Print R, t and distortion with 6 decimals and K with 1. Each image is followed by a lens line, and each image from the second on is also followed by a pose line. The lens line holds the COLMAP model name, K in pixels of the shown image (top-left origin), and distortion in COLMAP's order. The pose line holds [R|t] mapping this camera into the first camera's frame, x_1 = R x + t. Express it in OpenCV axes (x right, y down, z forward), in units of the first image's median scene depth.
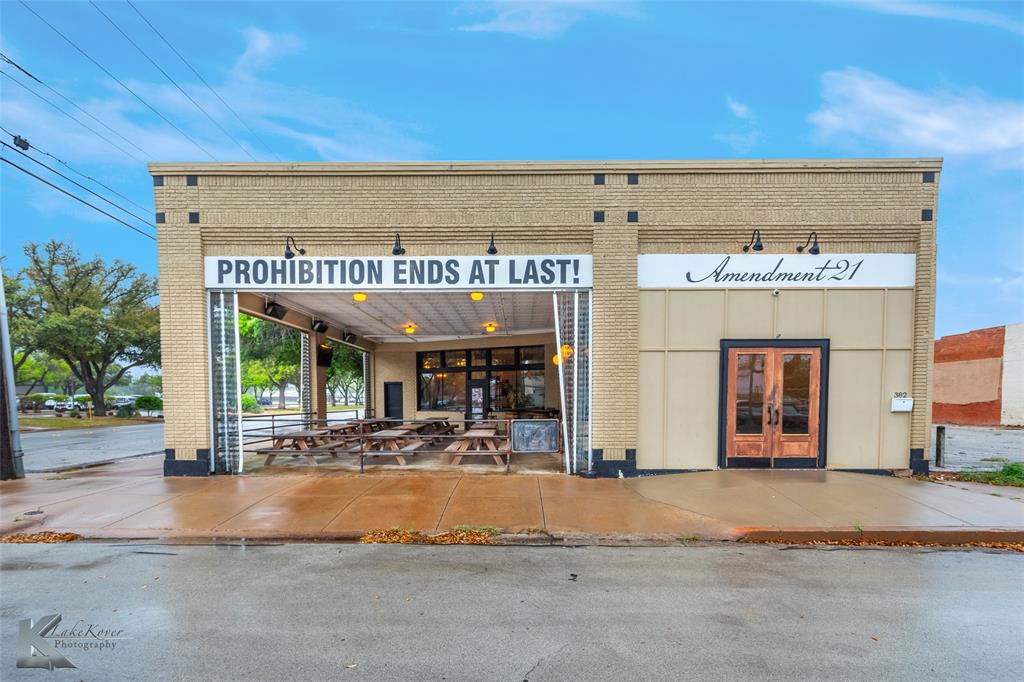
lens RADIAL K [[527.2, 0, 516.5], [0, 527.2, 411.6], [0, 0, 1]] dist [-0.001855, -0.000079]
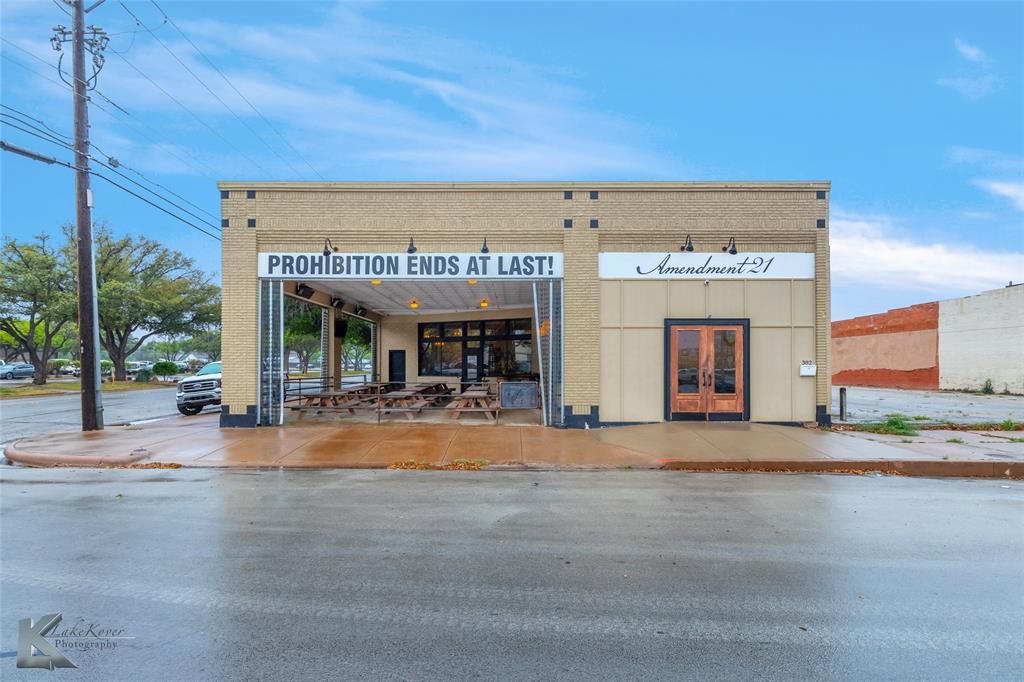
lens RADIAL K [[522.6, 0, 514.5], [0, 522.6, 343.9], [0, 0, 1]] dist [-0.003803, 0.001520]
pose [[0.999979, 0.001783, 0.006221, 0.017963], [-0.001378, 0.997918, -0.064474, 0.005013], [-0.006323, 0.064464, 0.997900, -0.247631]]
